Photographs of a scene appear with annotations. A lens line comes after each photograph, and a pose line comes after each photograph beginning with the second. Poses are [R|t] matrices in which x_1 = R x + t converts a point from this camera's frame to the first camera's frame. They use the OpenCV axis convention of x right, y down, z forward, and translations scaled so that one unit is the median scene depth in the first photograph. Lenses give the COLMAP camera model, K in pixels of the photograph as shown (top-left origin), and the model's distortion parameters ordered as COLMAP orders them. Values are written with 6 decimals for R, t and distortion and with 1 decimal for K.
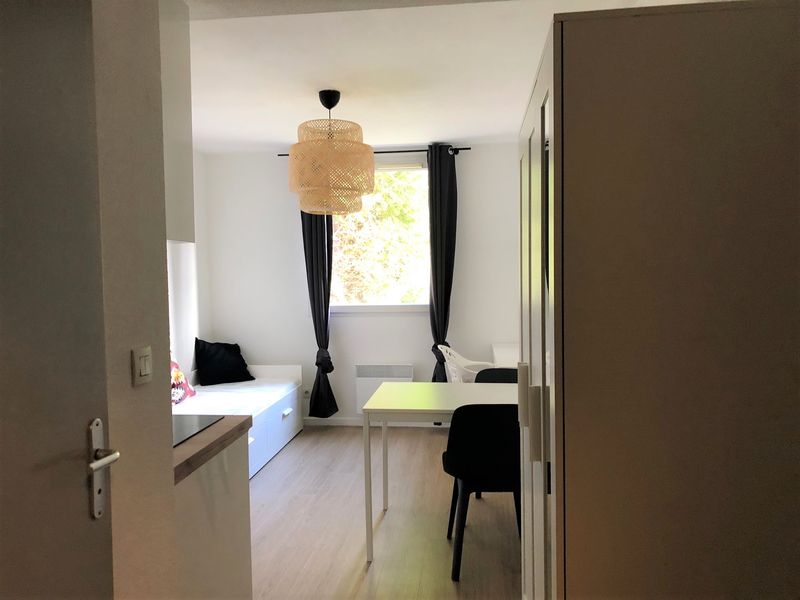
lens RADIAL K [[656.9, 0, 397.4], [0, 656.9, 295.6], [0, 0, 1]] dist [0.104556, -0.298847]
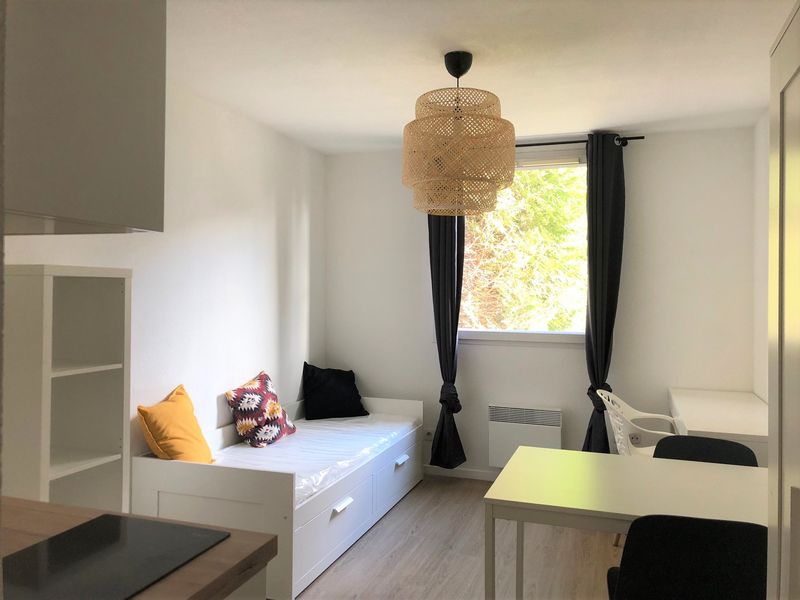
lens RADIAL K [[656.9, 0, 397.4], [0, 656.9, 295.6], [0, 0, 1]] dist [0.104556, -0.298847]
pose [[0.975696, 0.023365, -0.217879, 0.001093], [-0.029343, 0.999275, -0.024242, -0.006687], [0.217155, 0.030046, 0.975675, 0.176596]]
